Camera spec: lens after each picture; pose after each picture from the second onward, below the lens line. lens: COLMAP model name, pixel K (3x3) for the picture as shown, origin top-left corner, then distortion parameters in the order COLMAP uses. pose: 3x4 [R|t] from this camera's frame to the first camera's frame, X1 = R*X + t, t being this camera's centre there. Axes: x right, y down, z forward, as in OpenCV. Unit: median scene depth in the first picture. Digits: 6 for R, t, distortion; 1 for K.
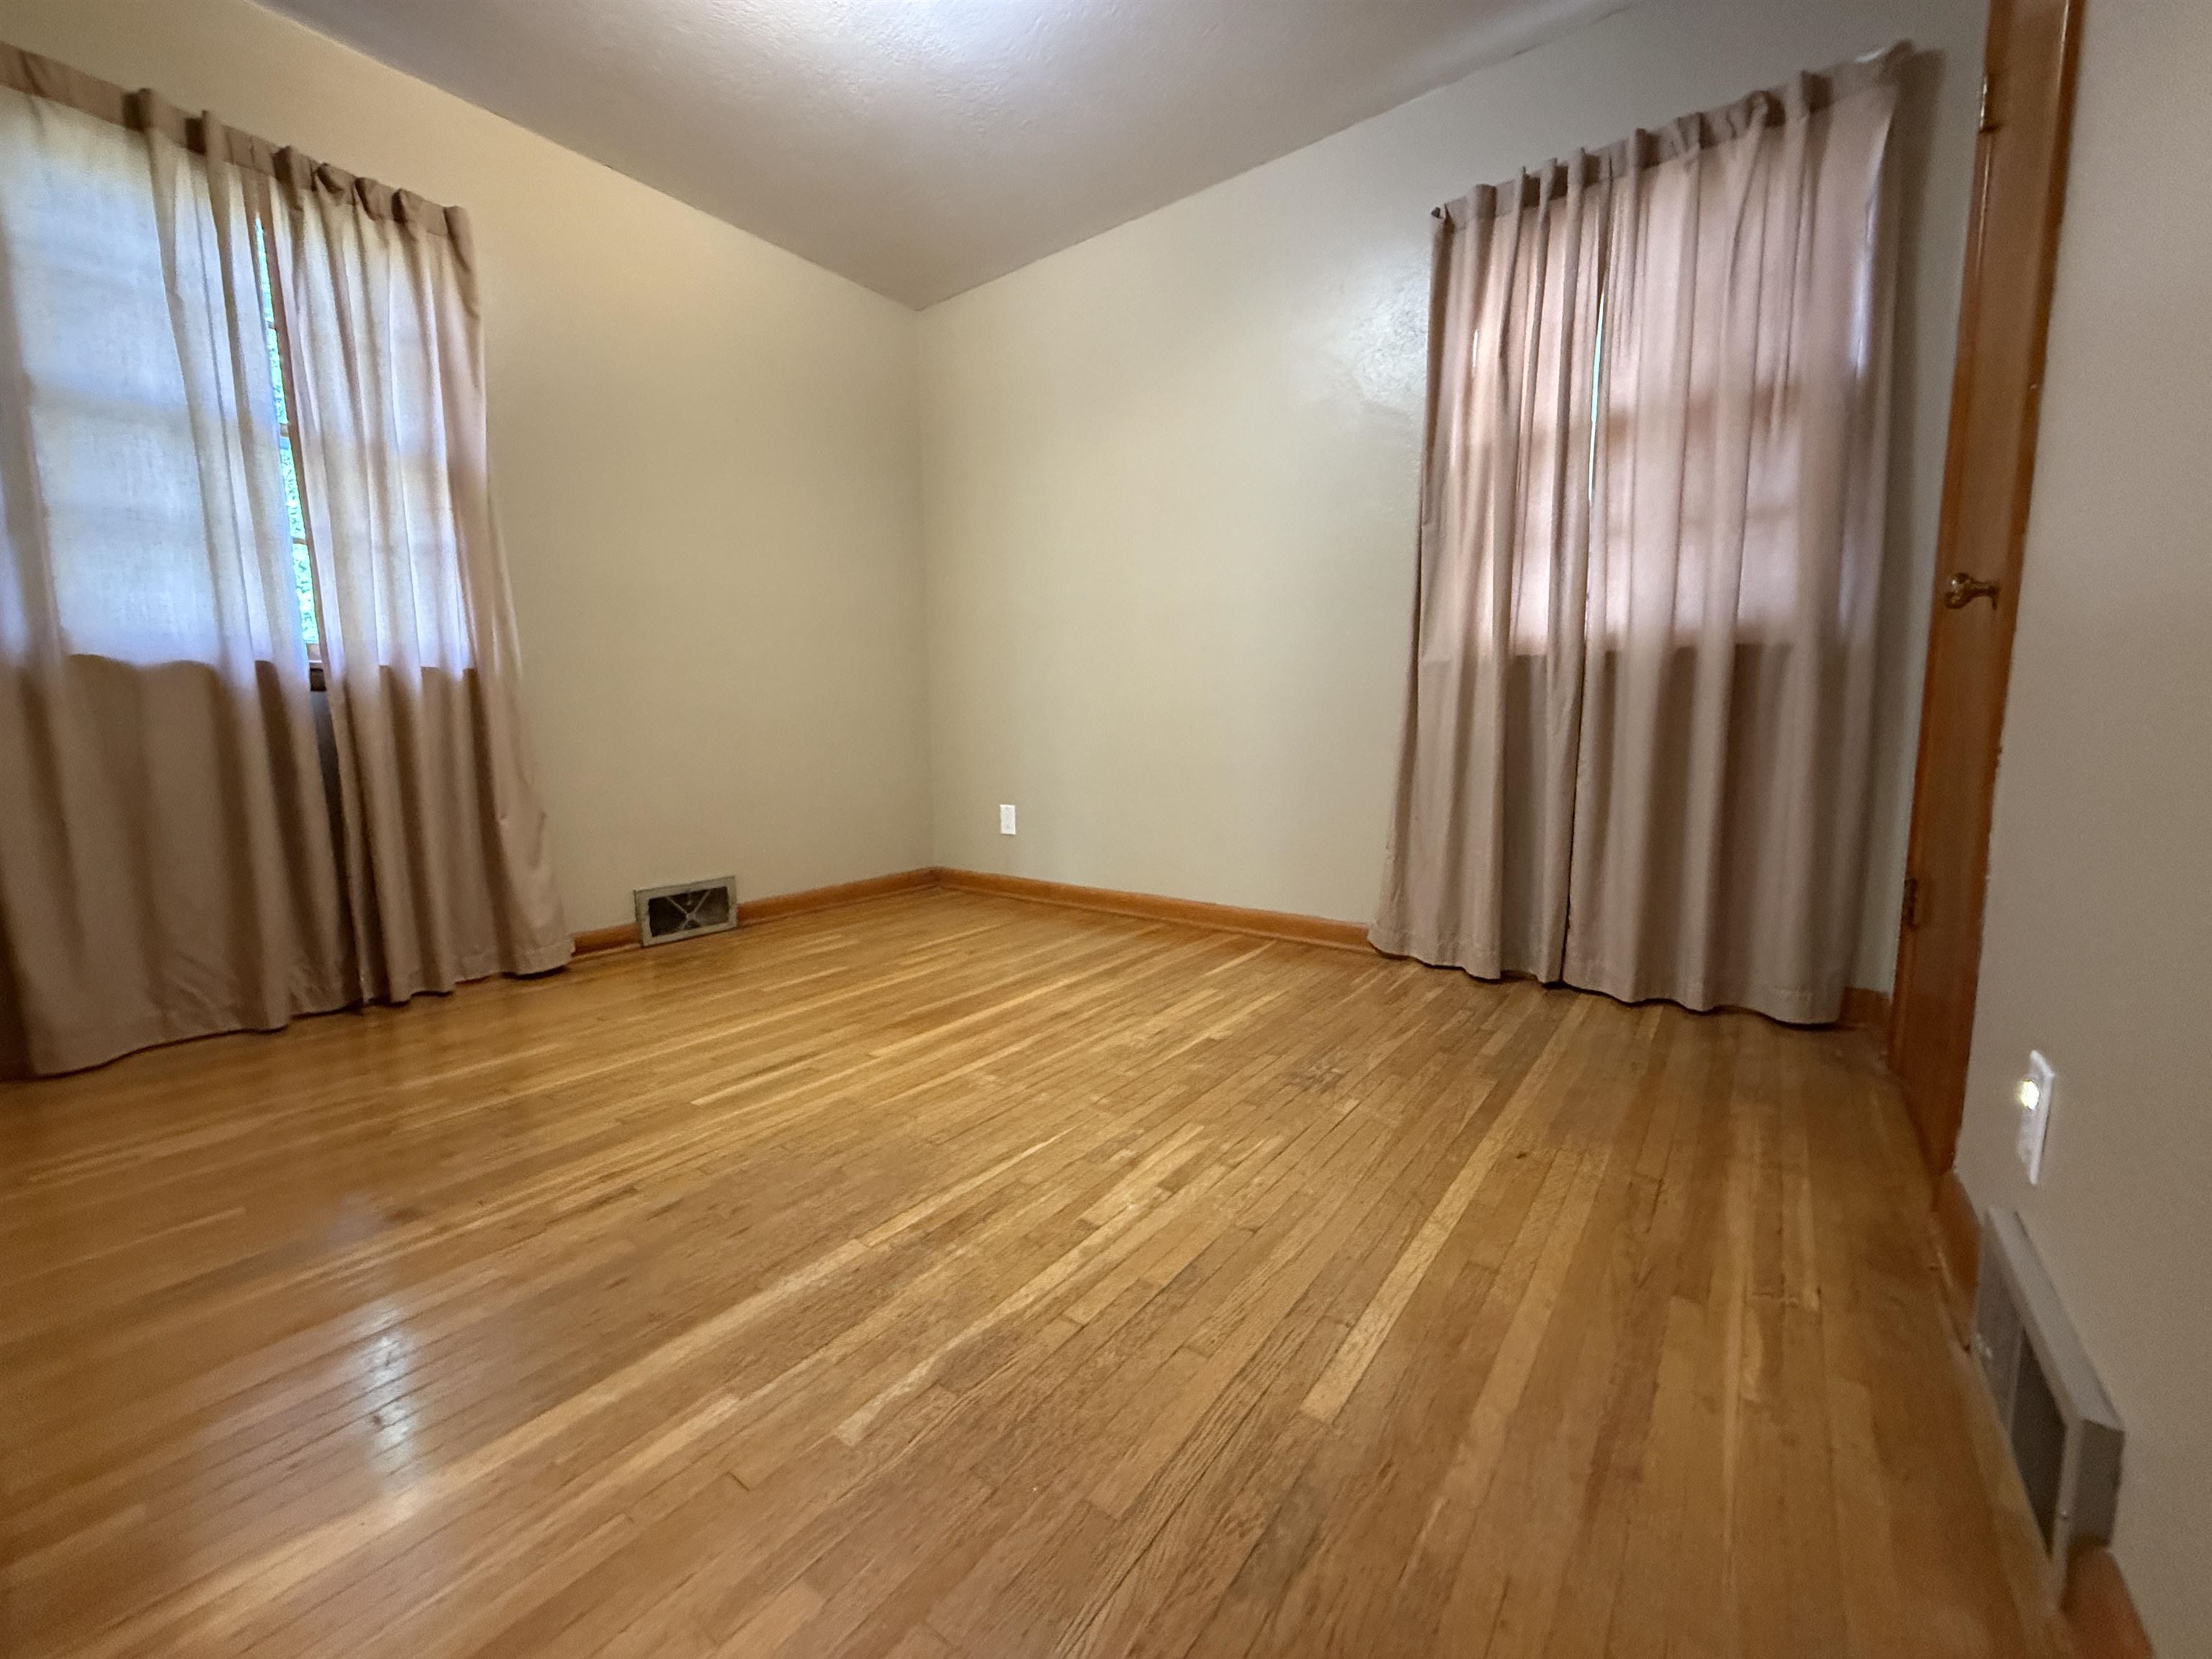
lens RADIAL K [[882.7, 0, 1097.2], [0, 882.7, 826.2], [0, 0, 1]] dist [-0.009348, -0.000077]
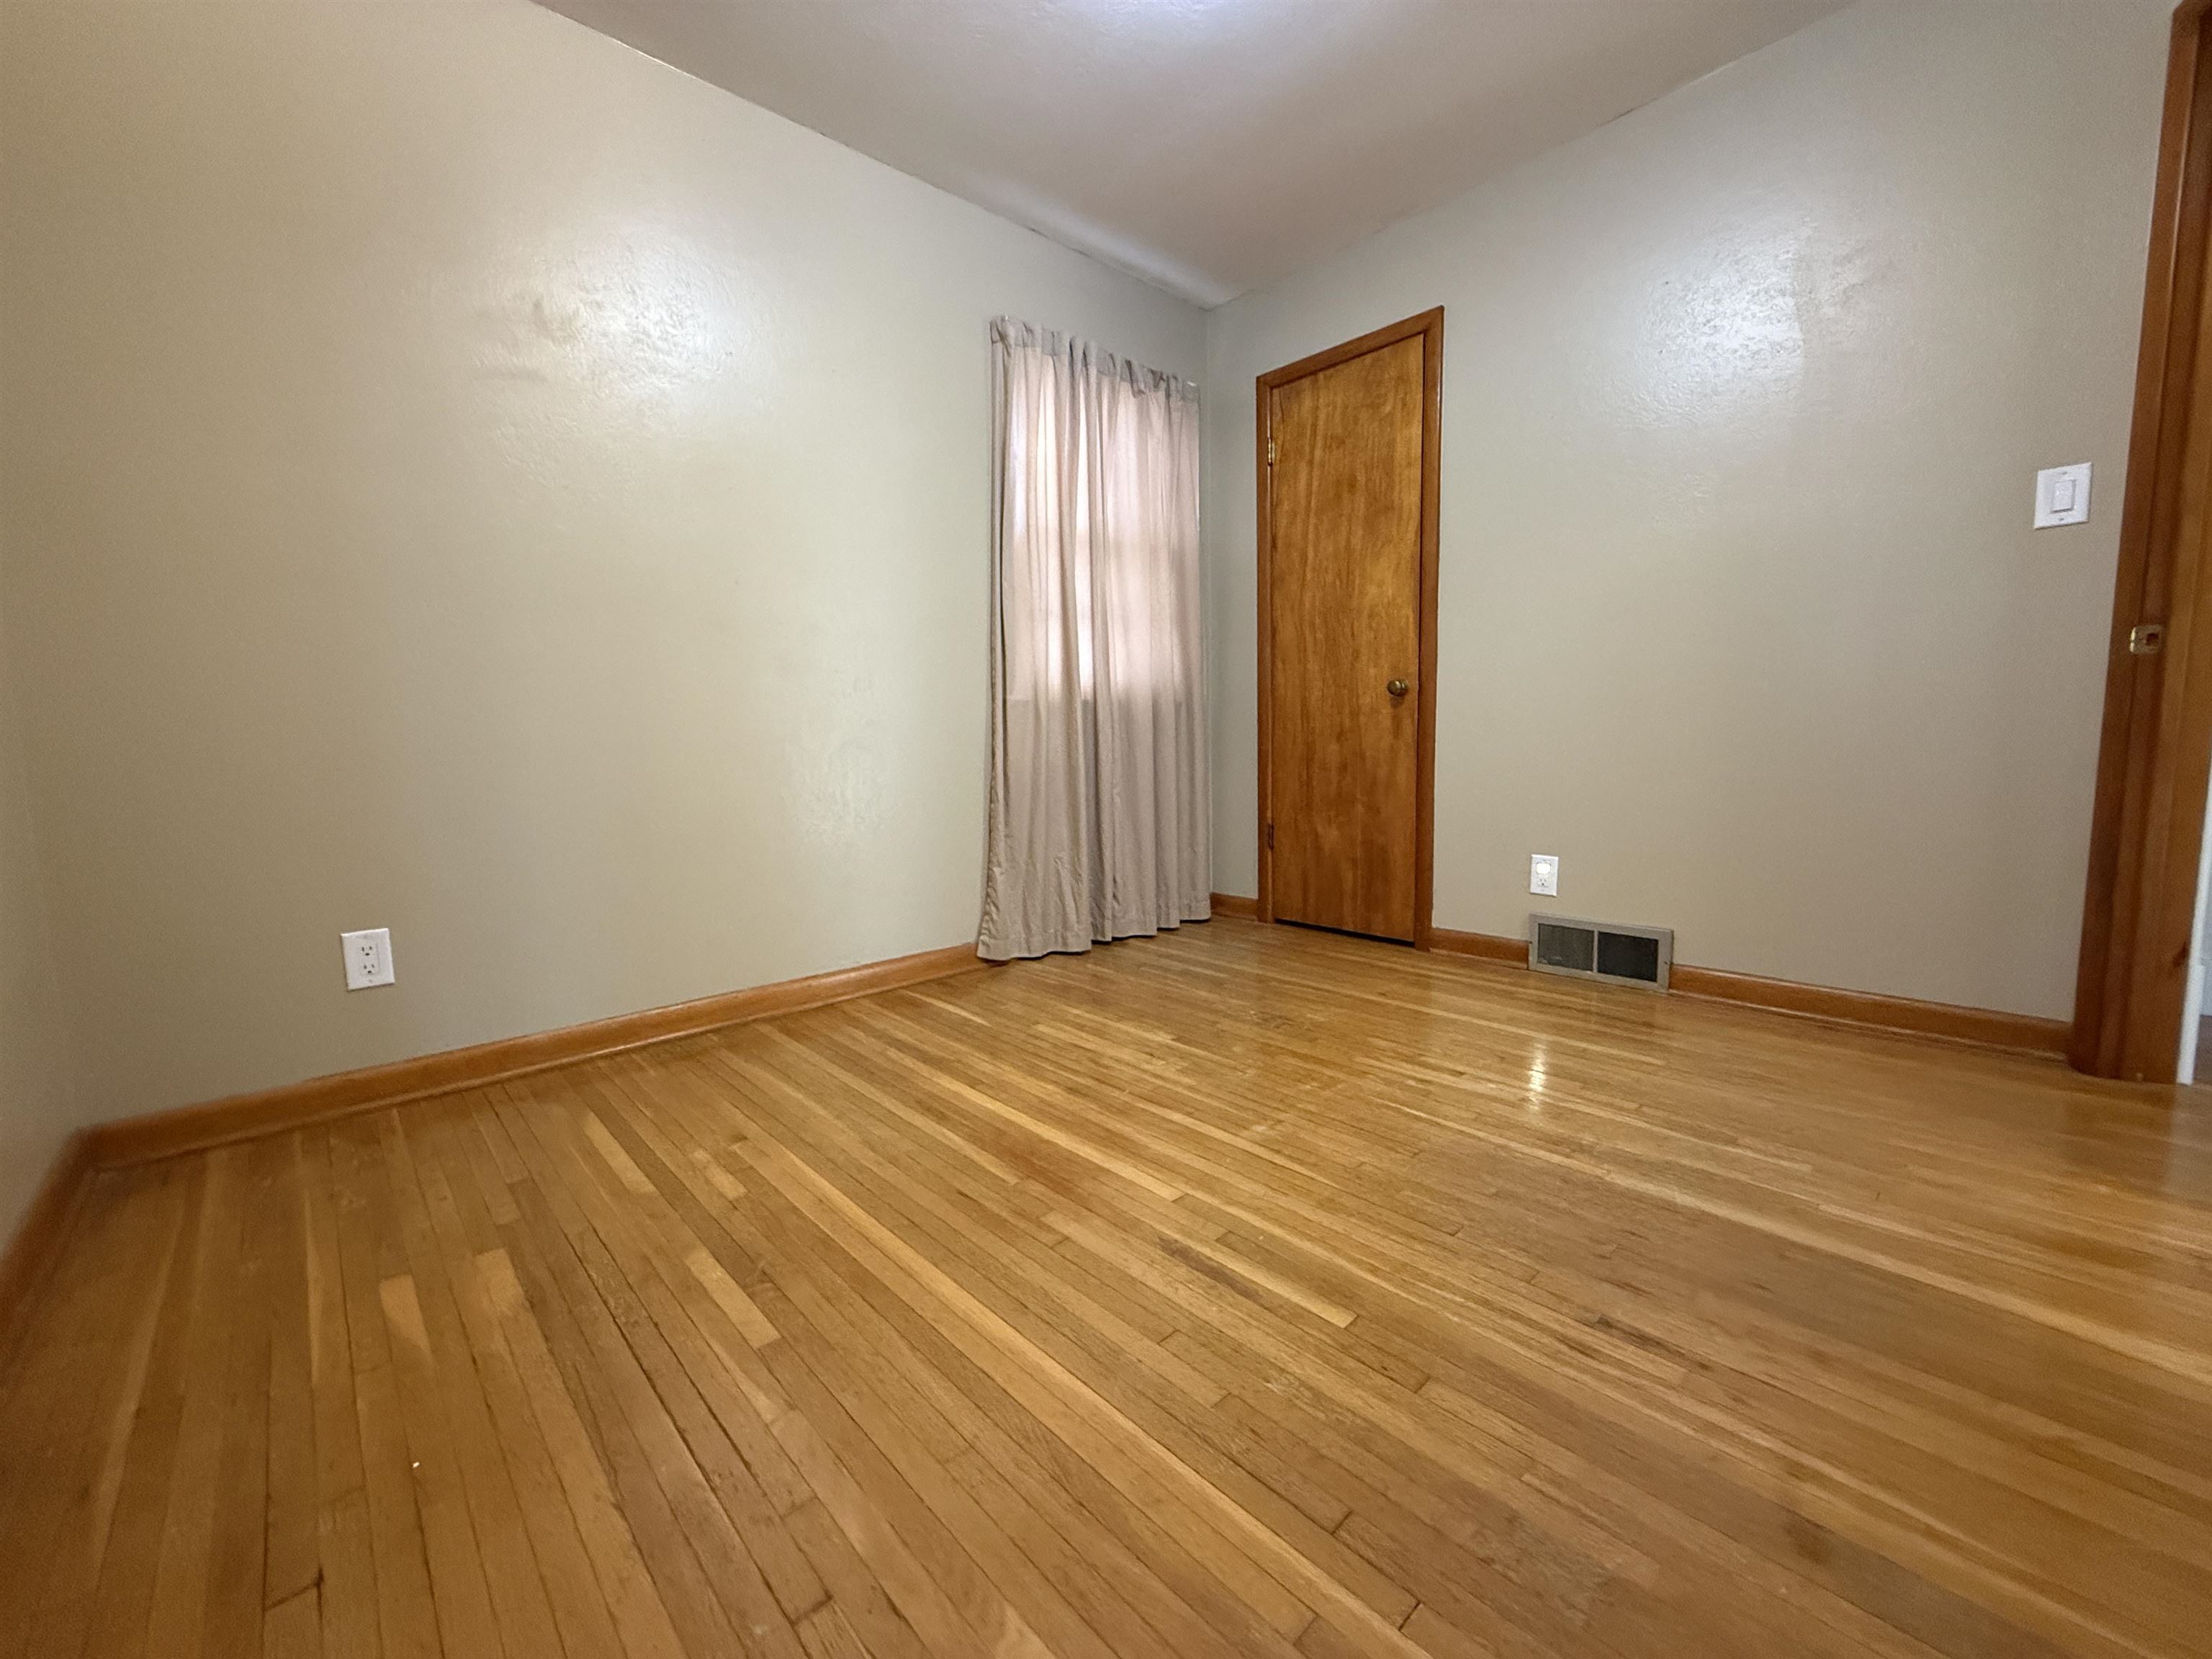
lens RADIAL K [[883.3, 0, 1101.9], [0, 883.3, 825.9], [0, 0, 1]] dist [-0.000199, -0.000077]
pose [[0.178852, -0.097432, 0.979040, -0.972554], [0.136799, 0.987882, 0.073321, -0.117879], [-0.974319, 0.120818, 0.190013, 0.879562]]
